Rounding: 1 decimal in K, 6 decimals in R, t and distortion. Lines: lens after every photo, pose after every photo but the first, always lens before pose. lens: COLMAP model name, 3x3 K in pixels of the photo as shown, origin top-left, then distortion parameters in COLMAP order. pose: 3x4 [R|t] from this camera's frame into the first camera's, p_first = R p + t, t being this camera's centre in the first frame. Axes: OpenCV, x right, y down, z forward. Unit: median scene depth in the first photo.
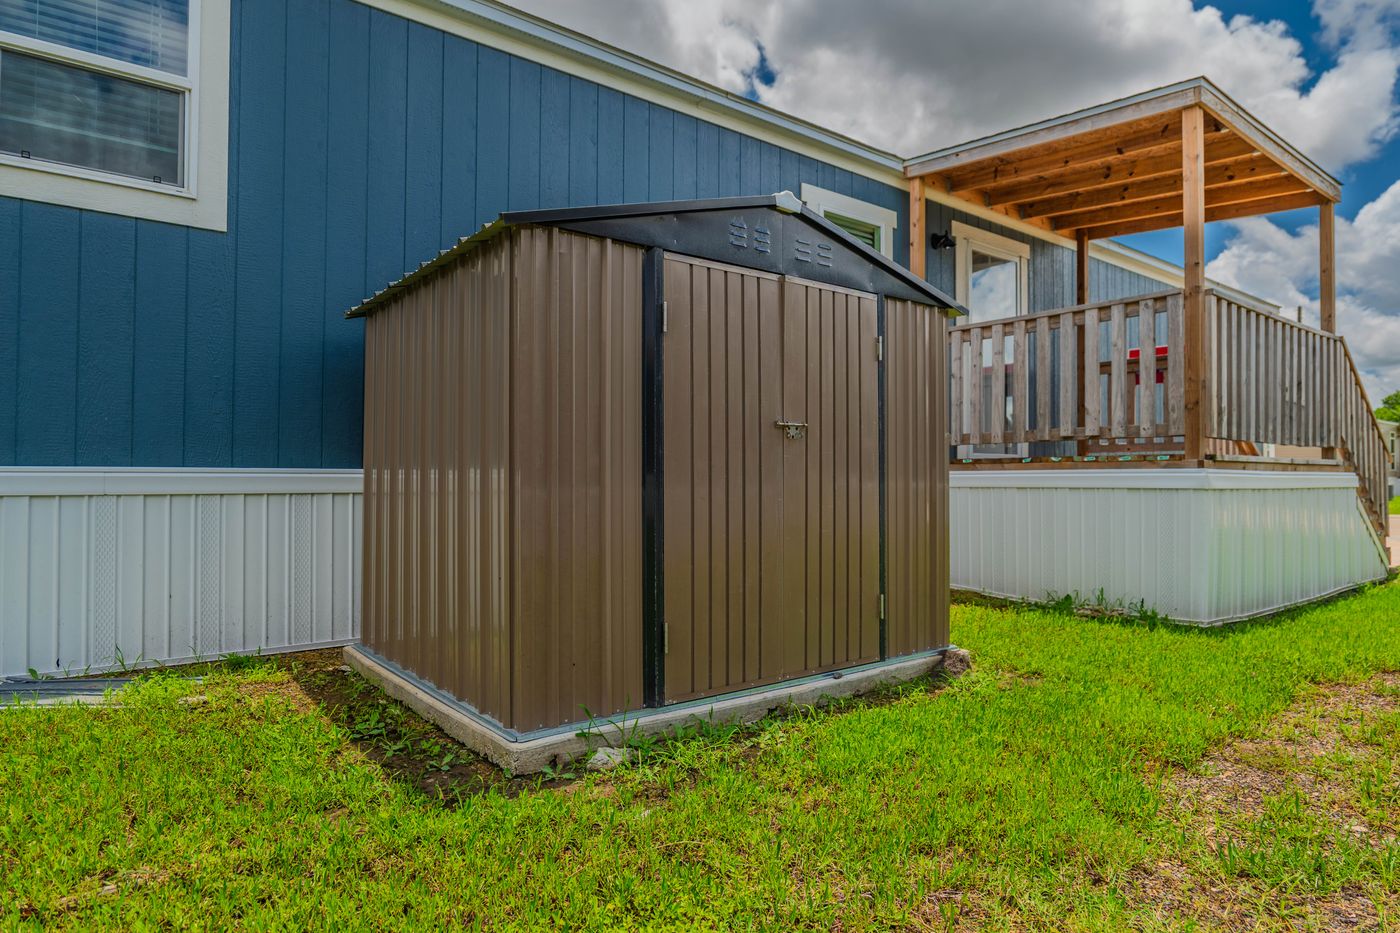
lens RADIAL K [[814.4, 0, 702.9], [0, 814.4, 465.4], [0, 0, 1]] dist [-0.021818, 0.010880]
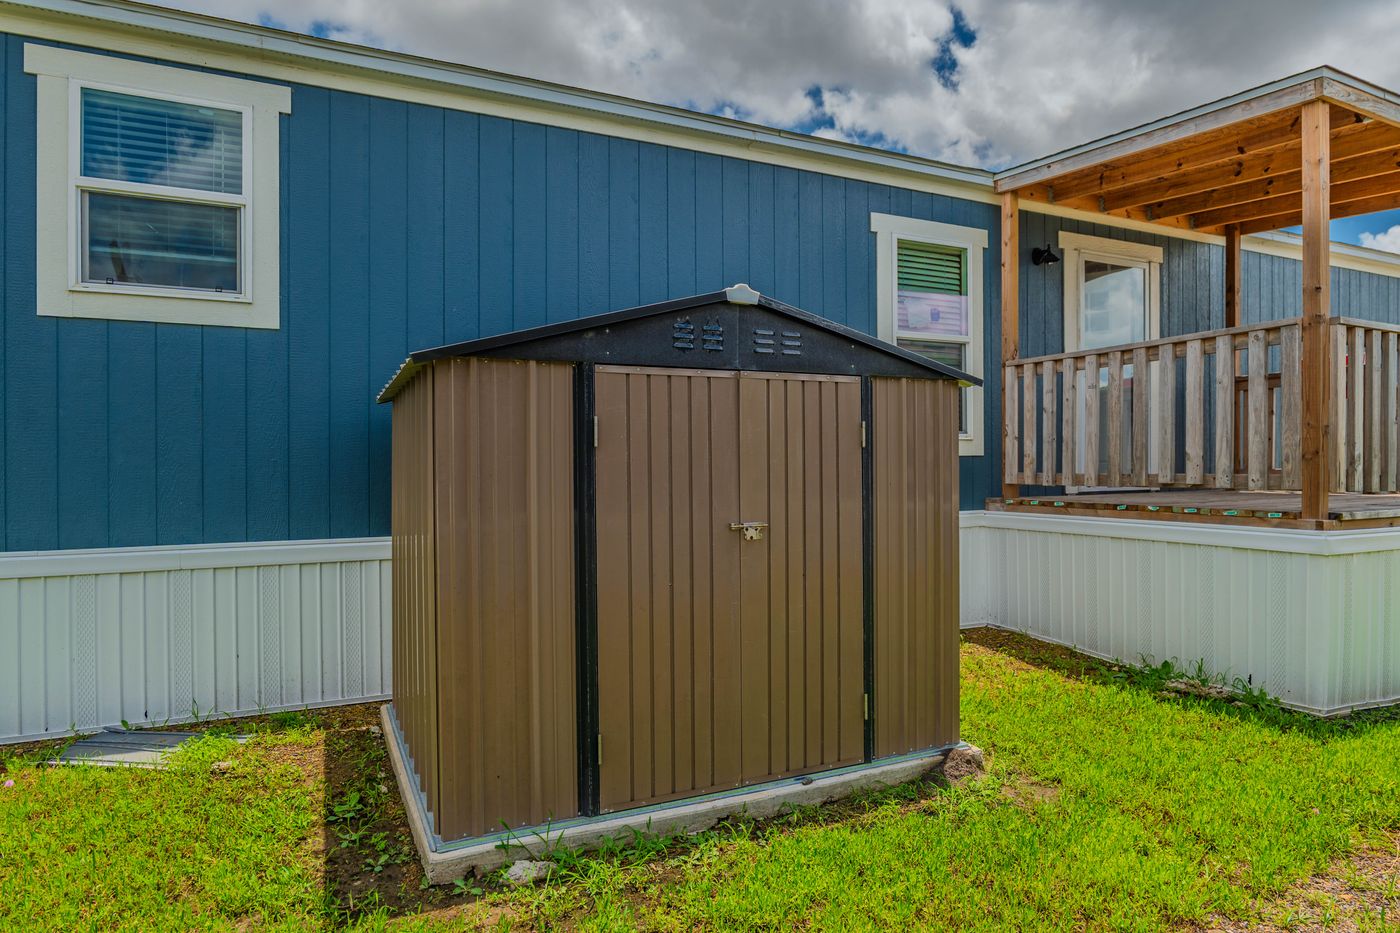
lens RADIAL K [[814.4, 0, 699.2], [0, 814.4, 468.7], [0, 0, 1]] dist [-0.021818, 0.010880]
pose [[0.975527, -0.005703, -0.219804, 0.218536], [0.010488, 0.999733, 0.020606, -0.113933], [0.219628, -0.022407, 0.975326, 0.035359]]
